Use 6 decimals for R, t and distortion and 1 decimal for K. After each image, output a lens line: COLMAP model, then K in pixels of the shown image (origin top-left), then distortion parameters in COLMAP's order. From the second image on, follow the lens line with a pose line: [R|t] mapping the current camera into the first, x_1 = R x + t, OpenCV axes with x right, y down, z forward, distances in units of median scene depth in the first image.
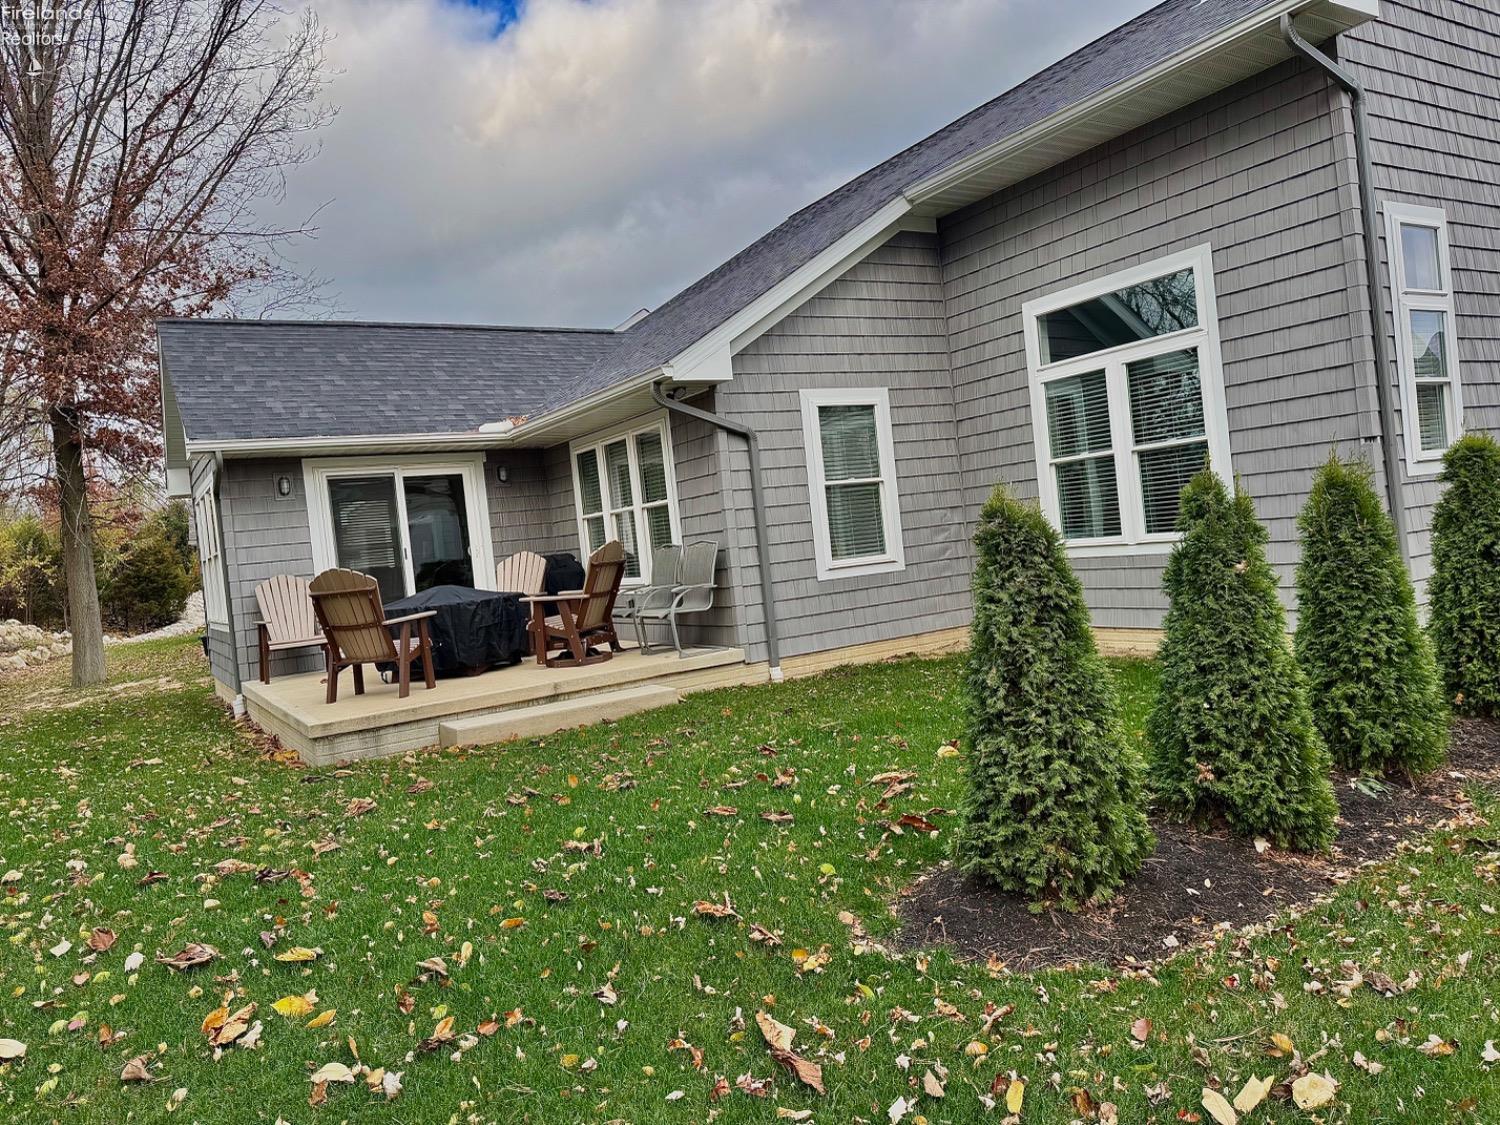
lens RADIAL K [[1056.9, 0, 746.9], [0, 1056.9, 555.8], [0, 0, 1]] dist [0.045601, -0.053130]
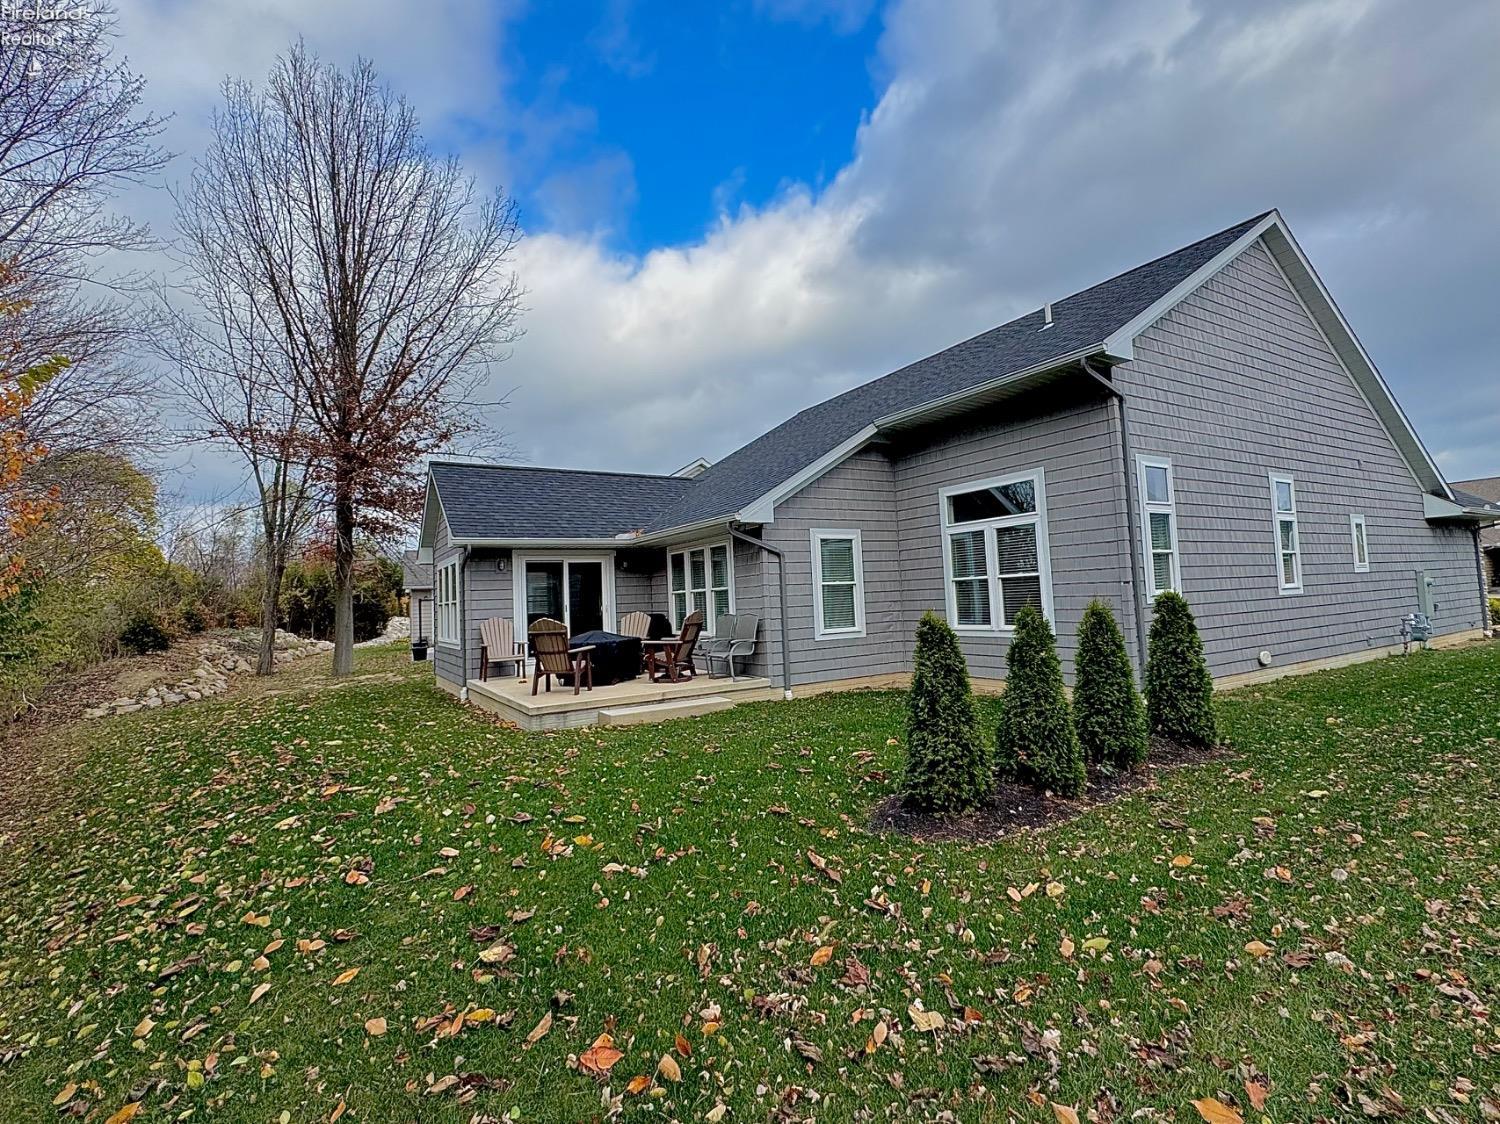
lens RADIAL K [[702.6, 0, 753.5], [0, 702.6, 559.1], [0, 0, 1]] dist [-0.009738, 0.000725]
pose [[0.998268, 0.058791, 0.002269, -0.057723], [-0.058438, 0.995270, -0.077604, -0.019219], [-0.006821, 0.077337, 0.996982, -0.193987]]
